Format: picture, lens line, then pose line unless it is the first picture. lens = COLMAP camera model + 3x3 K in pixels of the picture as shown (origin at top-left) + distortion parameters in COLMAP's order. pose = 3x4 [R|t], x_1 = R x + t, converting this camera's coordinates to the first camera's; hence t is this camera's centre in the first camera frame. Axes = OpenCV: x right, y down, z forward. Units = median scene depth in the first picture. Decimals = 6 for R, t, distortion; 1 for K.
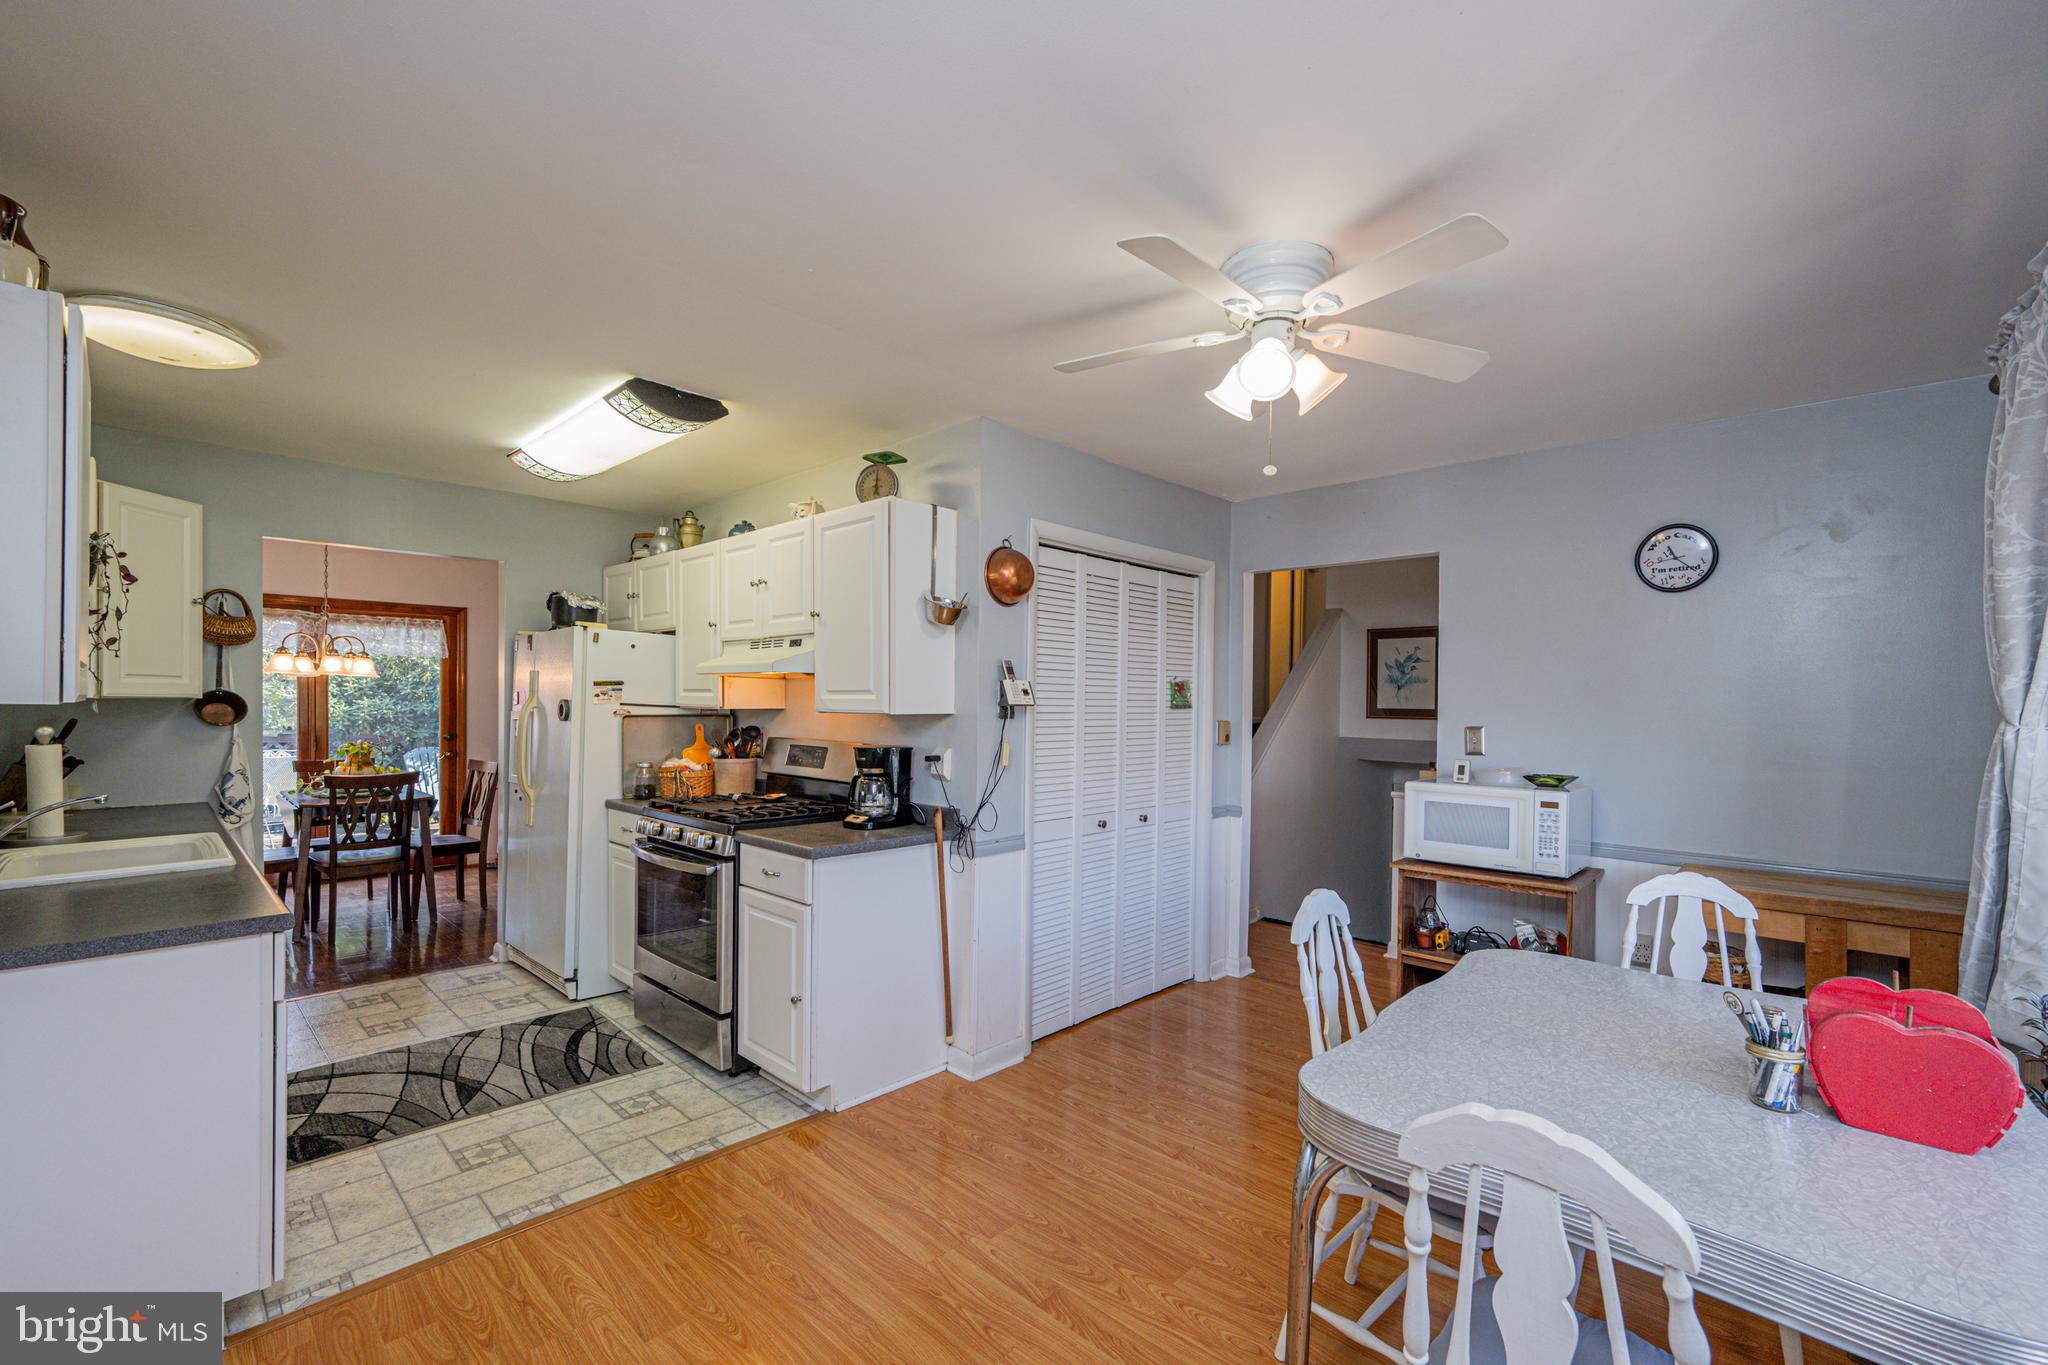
lens RADIAL K [[871.7, 0, 1027.0], [0, 871.7, 709.2], [0, 0, 1]] dist [-0.000828, -0.000329]
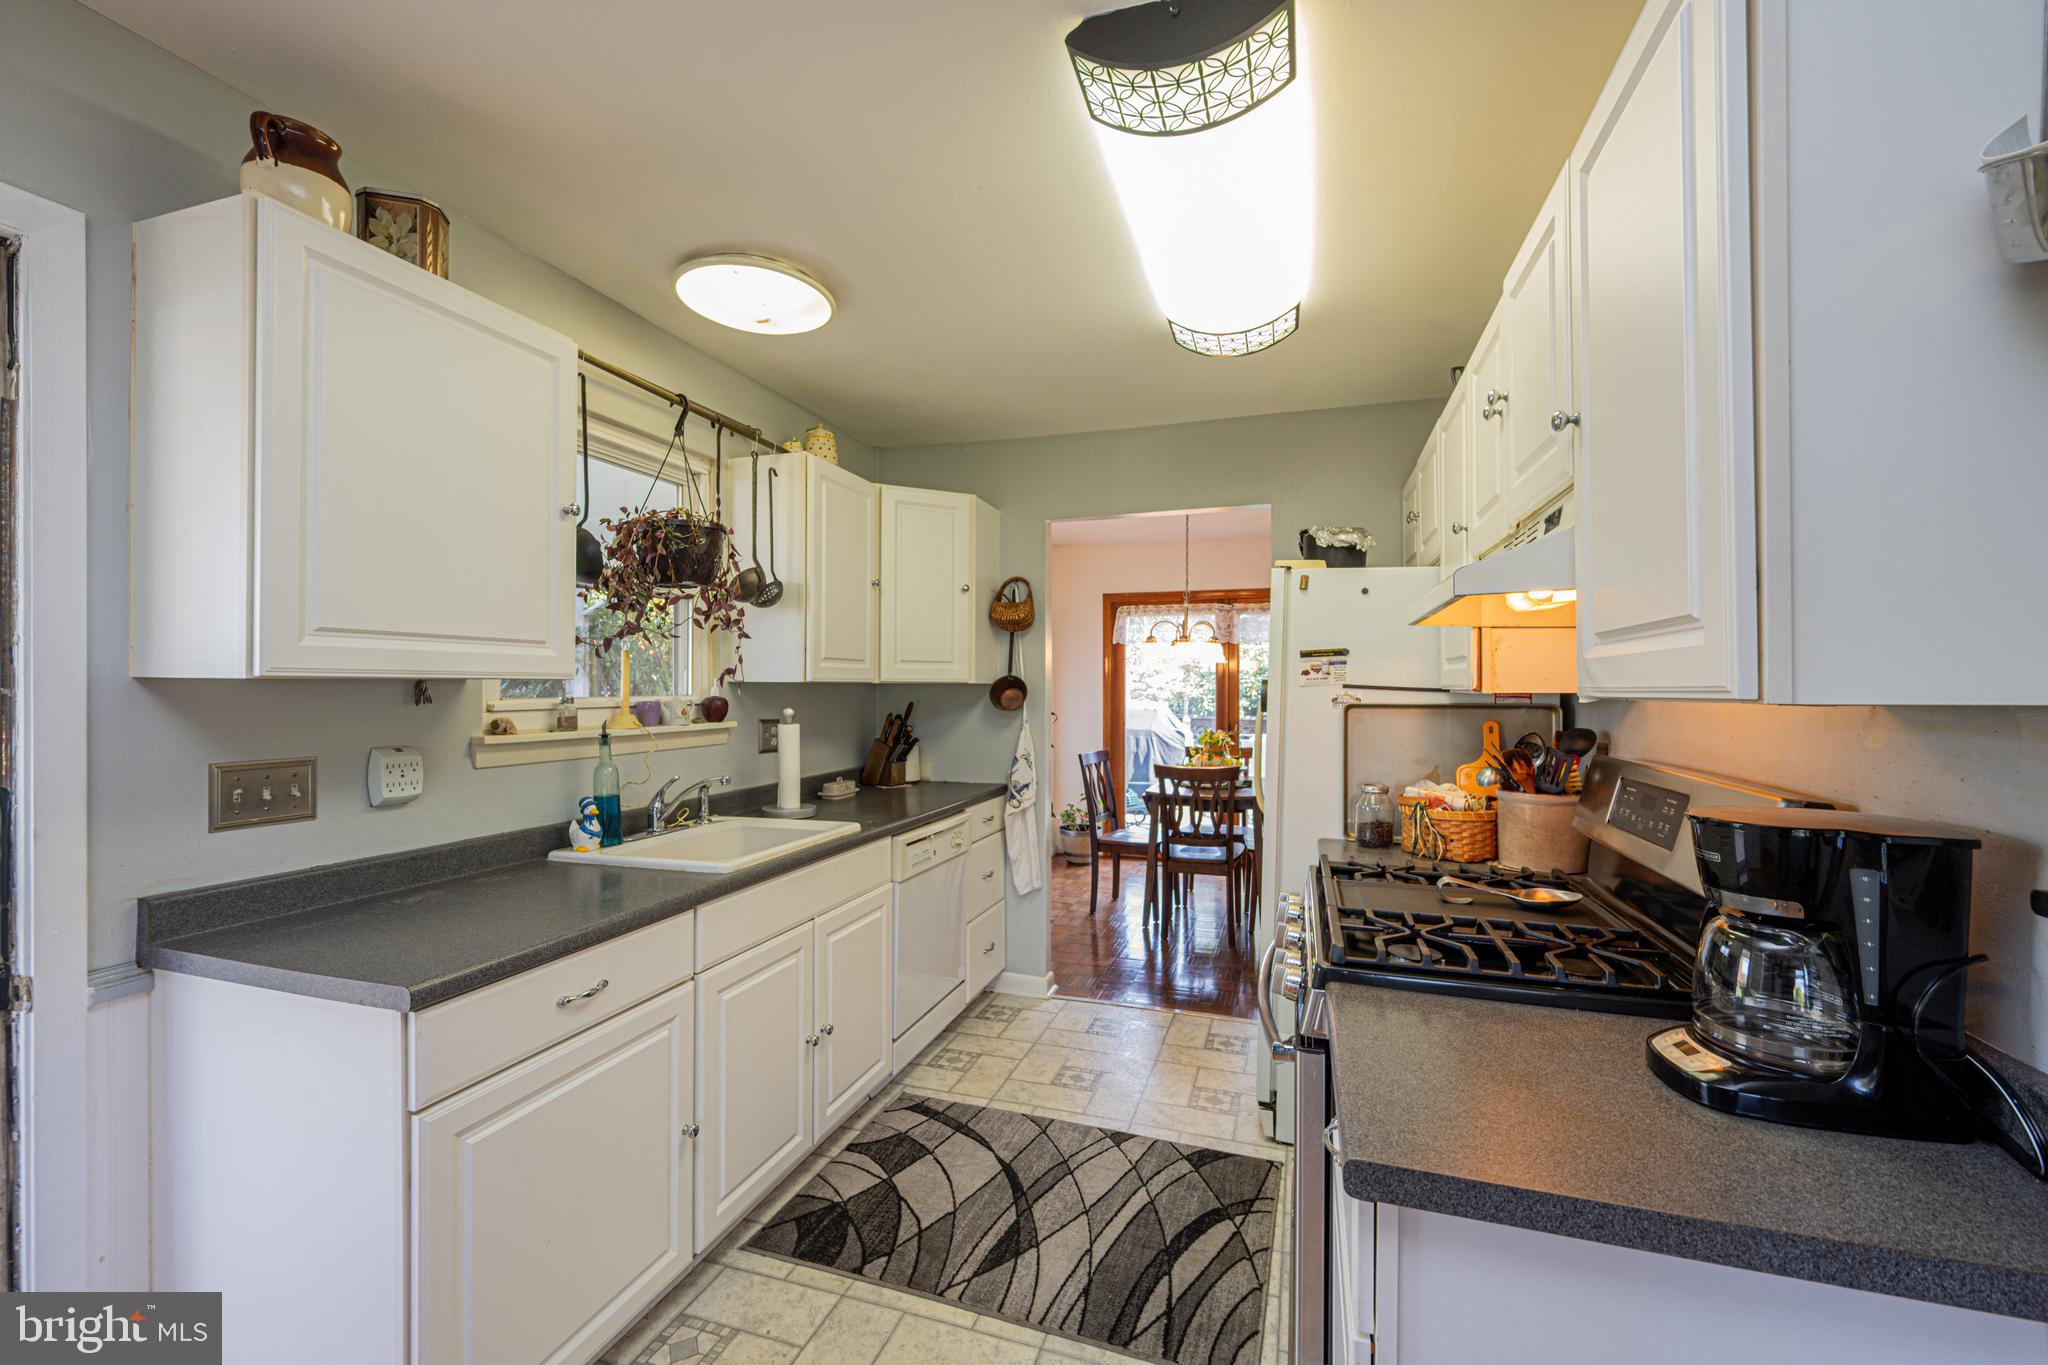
lens RADIAL K [[838.4, 0, 1023.8], [0, 838.4, 686.5], [0, 0, 1]] dist [-0.000137, -0.000063]
pose [[0.430026, -0.009734, -0.902764, -0.028745], [-0.006322, 0.999885, -0.013793, 0.004296], [0.902794, 0.011639, 0.429915, 0.582751]]
